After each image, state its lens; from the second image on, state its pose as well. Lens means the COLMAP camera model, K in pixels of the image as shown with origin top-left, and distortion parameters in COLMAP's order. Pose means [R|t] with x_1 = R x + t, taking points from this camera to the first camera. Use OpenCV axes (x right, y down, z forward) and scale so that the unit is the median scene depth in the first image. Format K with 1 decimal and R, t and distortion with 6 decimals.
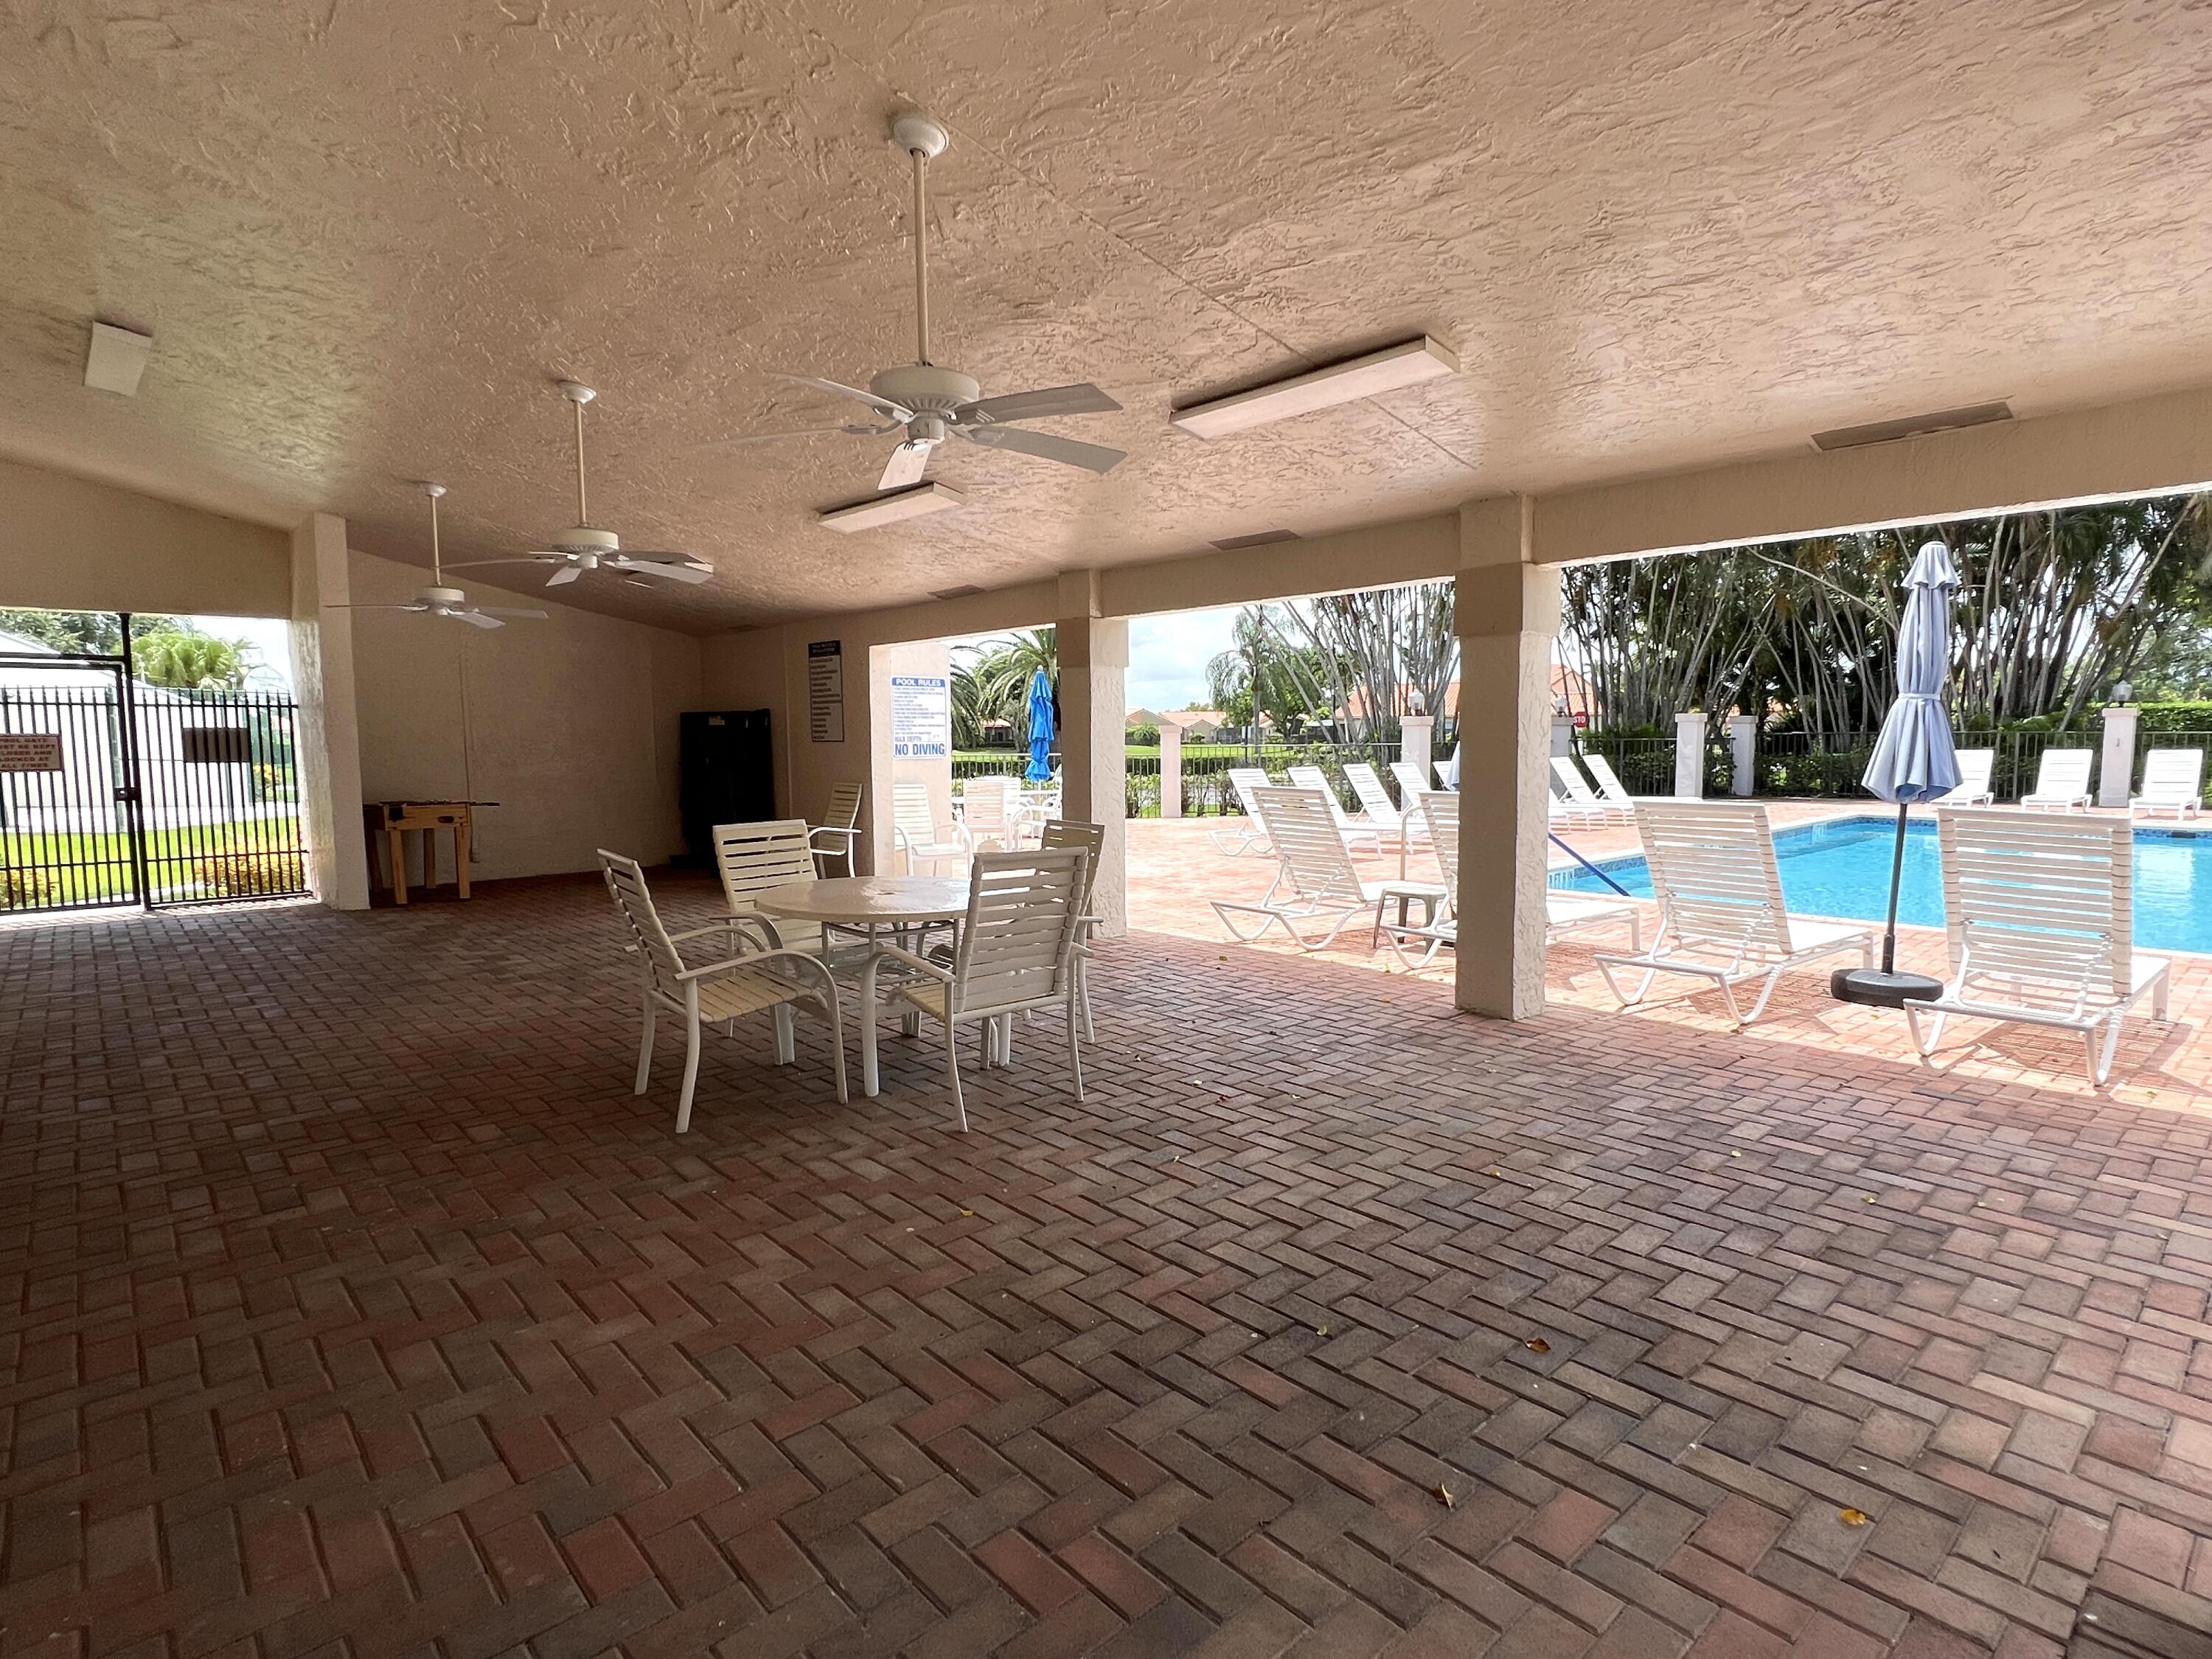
lens RADIAL K [[1133.8, 0, 1111.2], [0, 1133.8, 833.7], [0, 0, 1]] dist [-0.001013, -0.000106]
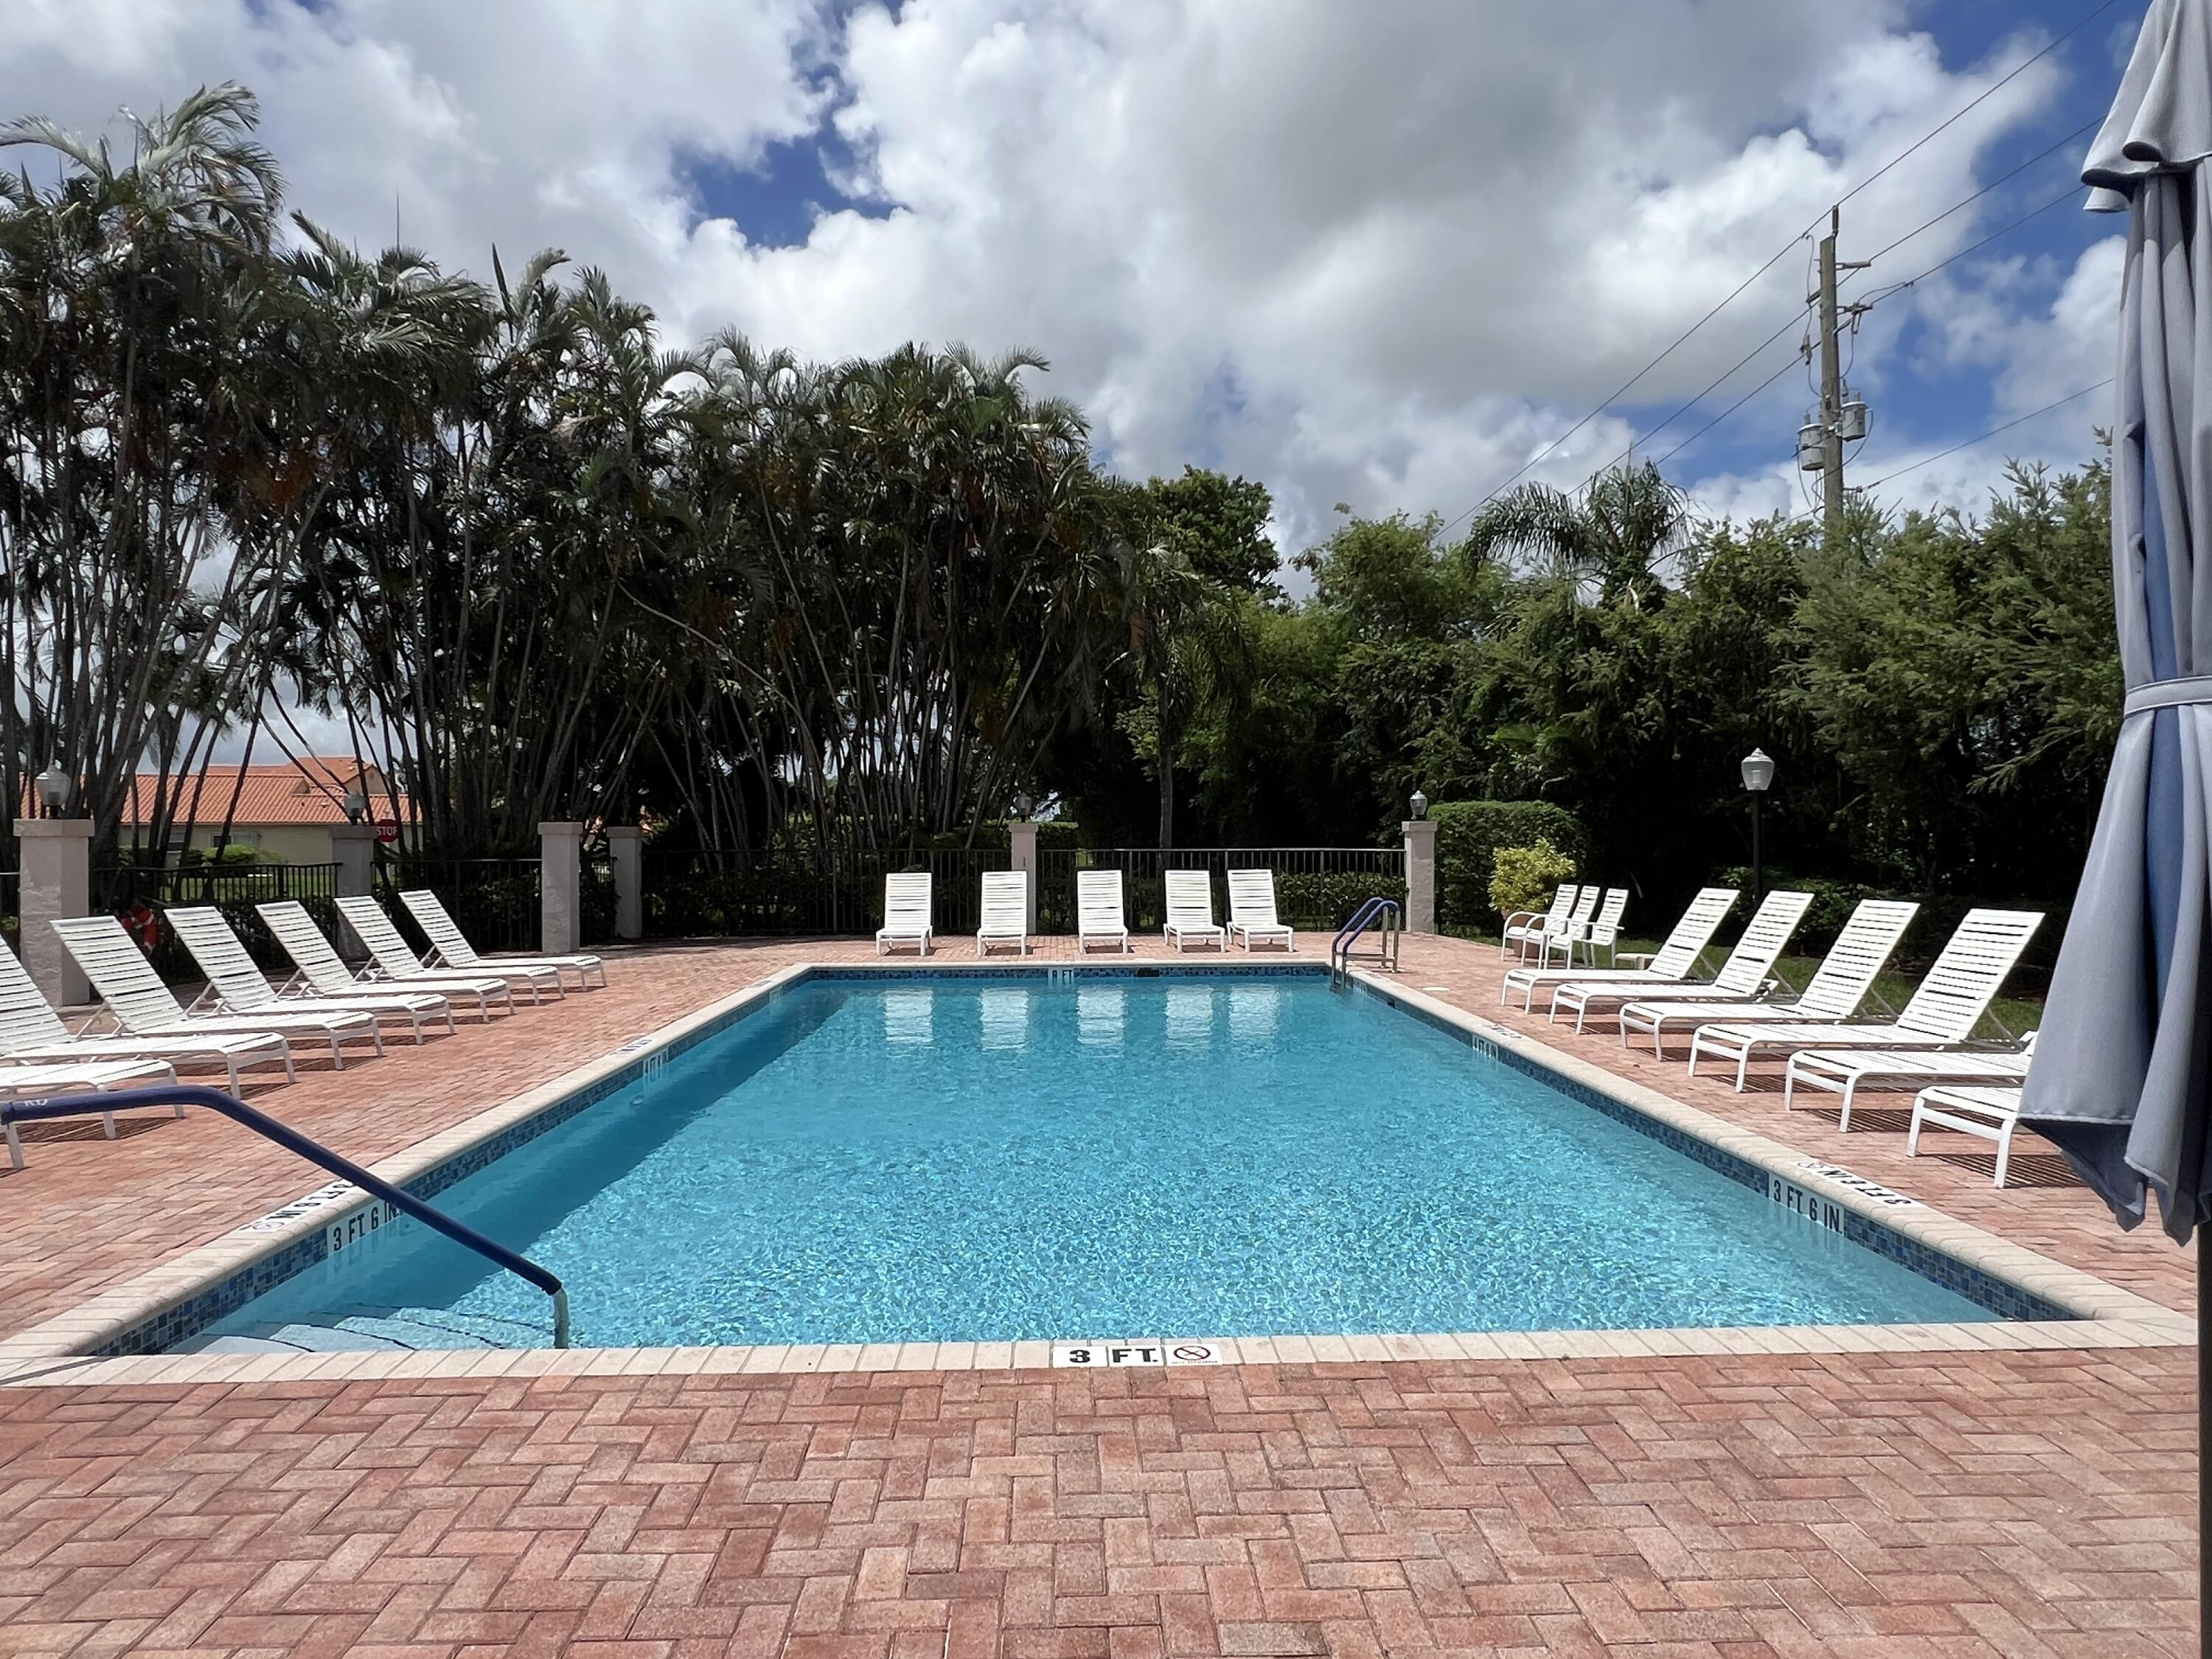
lens RADIAL K [[1379.5, 0, 1106.7], [0, 1379.5, 826.3], [0, 0, 1]] dist [0.003200, -0.002508]
pose [[0.643966, 0.013639, 0.764933, 0.085578], [0.071786, 0.994353, -0.078164, -0.015188], [-0.761679, 0.105246, 0.639350, 0.208729]]
